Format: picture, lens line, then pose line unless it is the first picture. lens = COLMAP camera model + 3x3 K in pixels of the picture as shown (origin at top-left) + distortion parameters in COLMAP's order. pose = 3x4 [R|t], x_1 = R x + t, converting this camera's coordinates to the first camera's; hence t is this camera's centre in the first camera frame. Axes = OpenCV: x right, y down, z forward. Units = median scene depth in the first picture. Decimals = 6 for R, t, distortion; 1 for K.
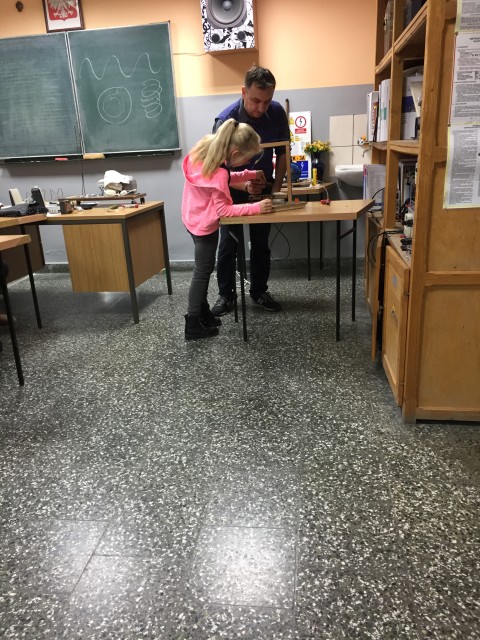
lens RADIAL K [[539.1, 0, 239.7], [0, 539.1, 319.3], [0, 0, 1]] dist [0.073980, -0.096281]
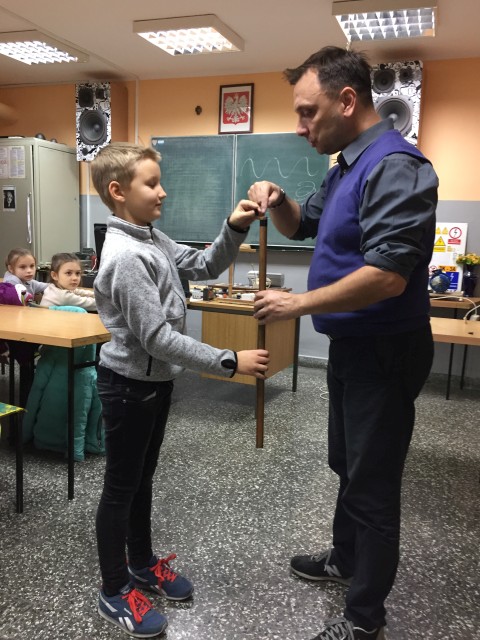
lens RADIAL K [[539.1, 0, 242.4], [0, 539.1, 320.6], [0, 0, 1]] dist [0.073980, -0.096281]
pose [[0.966926, 0.128024, -0.220600, -0.029989], [-0.159879, 0.978118, -0.133131, -0.036949], [0.198729, 0.163998, 0.966236, 0.037644]]
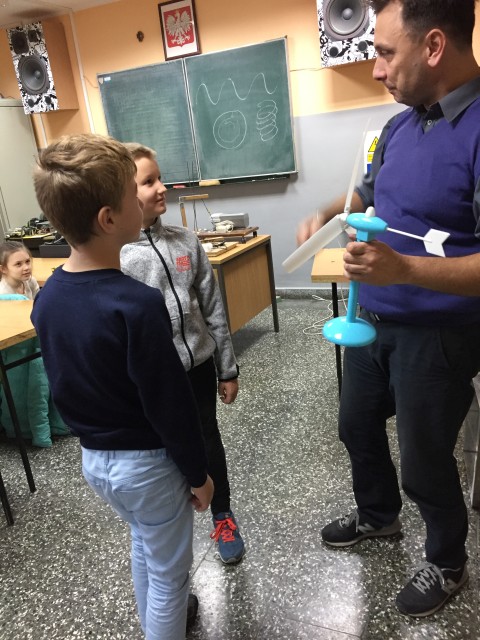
lens RADIAL K [[539.1, 0, 242.0], [0, 539.1, 320.5], [0, 0, 1]] dist [0.073980, -0.096281]
pose [[0.963575, 0.031181, -0.265615, 0.087832], [-0.023915, 0.999247, 0.030547, -0.131889], [0.266368, -0.023082, 0.963595, 0.111048]]
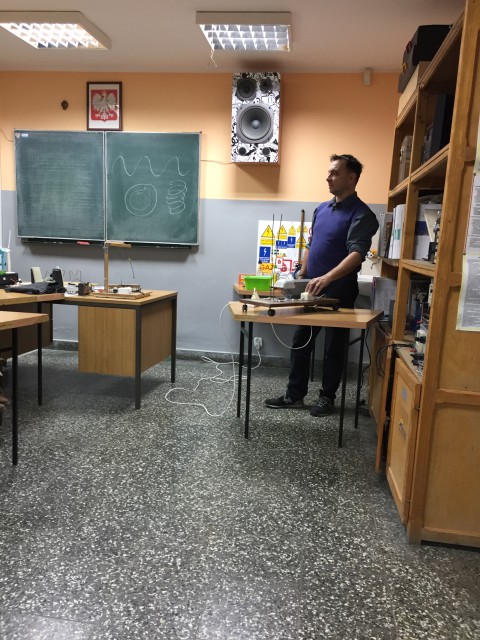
lens RADIAL K [[539.1, 0, 240.3], [0, 539.1, 320.8], [0, 0, 1]] dist [0.073980, -0.096281]
pose [[0.995352, 0.096265, 0.002645, -0.025301], [-0.094495, 0.981609, -0.165873, -0.005496], [-0.018564, 0.164852, 0.986144, -0.011399]]
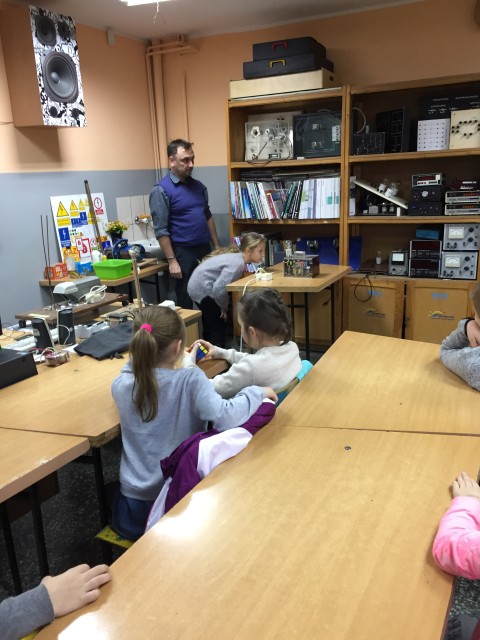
lens RADIAL K [[539.1, 0, 247.1], [0, 539.1, 317.4], [0, 0, 1]] dist [0.073980, -0.096281]
pose [[0.321507, -0.210662, 0.923176, -1.112601], [0.320395, 0.941636, 0.103293, -0.279772], [-0.891056, 0.262571, 0.370238, 0.688695]]
